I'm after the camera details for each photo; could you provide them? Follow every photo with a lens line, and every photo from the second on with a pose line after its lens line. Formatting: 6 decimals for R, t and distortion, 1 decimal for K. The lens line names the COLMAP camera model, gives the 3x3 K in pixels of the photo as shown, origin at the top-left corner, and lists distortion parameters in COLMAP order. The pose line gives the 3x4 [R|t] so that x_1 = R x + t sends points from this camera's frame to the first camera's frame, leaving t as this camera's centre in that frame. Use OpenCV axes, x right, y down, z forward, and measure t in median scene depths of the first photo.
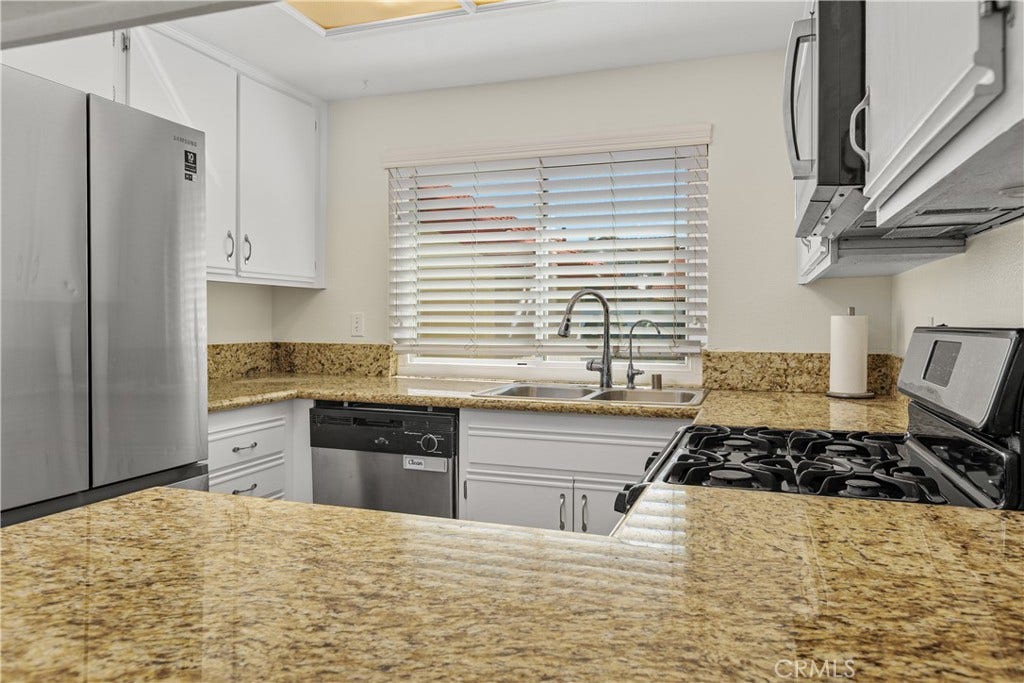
lens RADIAL K [[714.5, 0, 512.0], [0, 714.5, 341.5], [0, 0, 1]] dist [-0.000028, 0.000568]
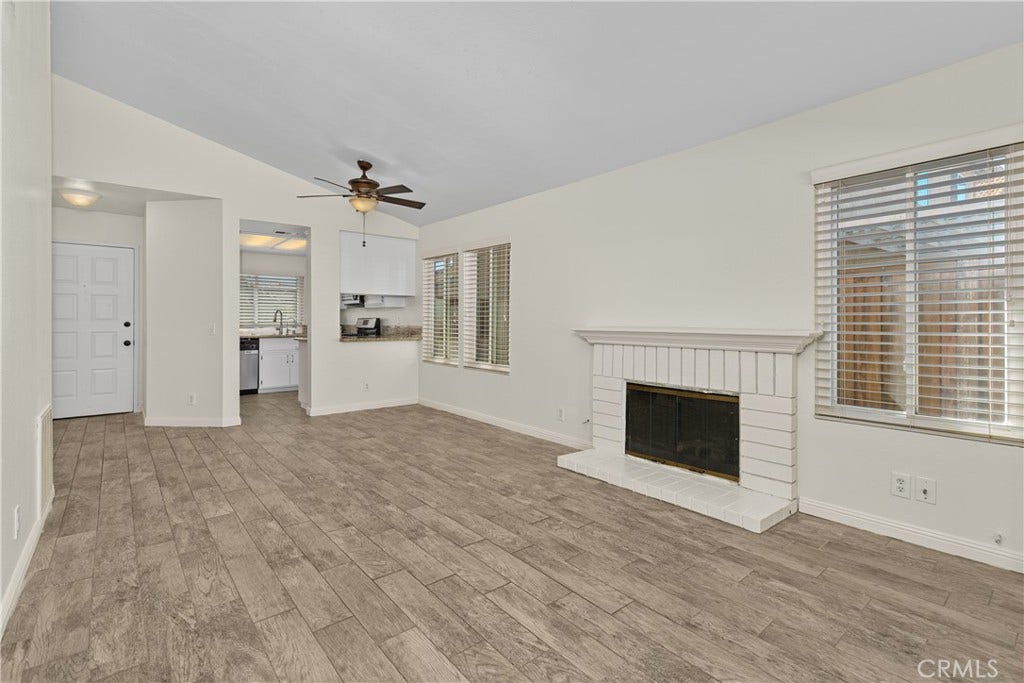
lens RADIAL K [[461.7, 0, 510.9], [0, 461.7, 320.9], [0, 0, 1]] dist [0.001976, 0.000246]
pose [[0.503322, -0.004479, 0.864088, -1.584452], [0.025997, 0.999612, -0.009962, 0.054483], [-0.863708, 0.027477, 0.503243, -1.550612]]
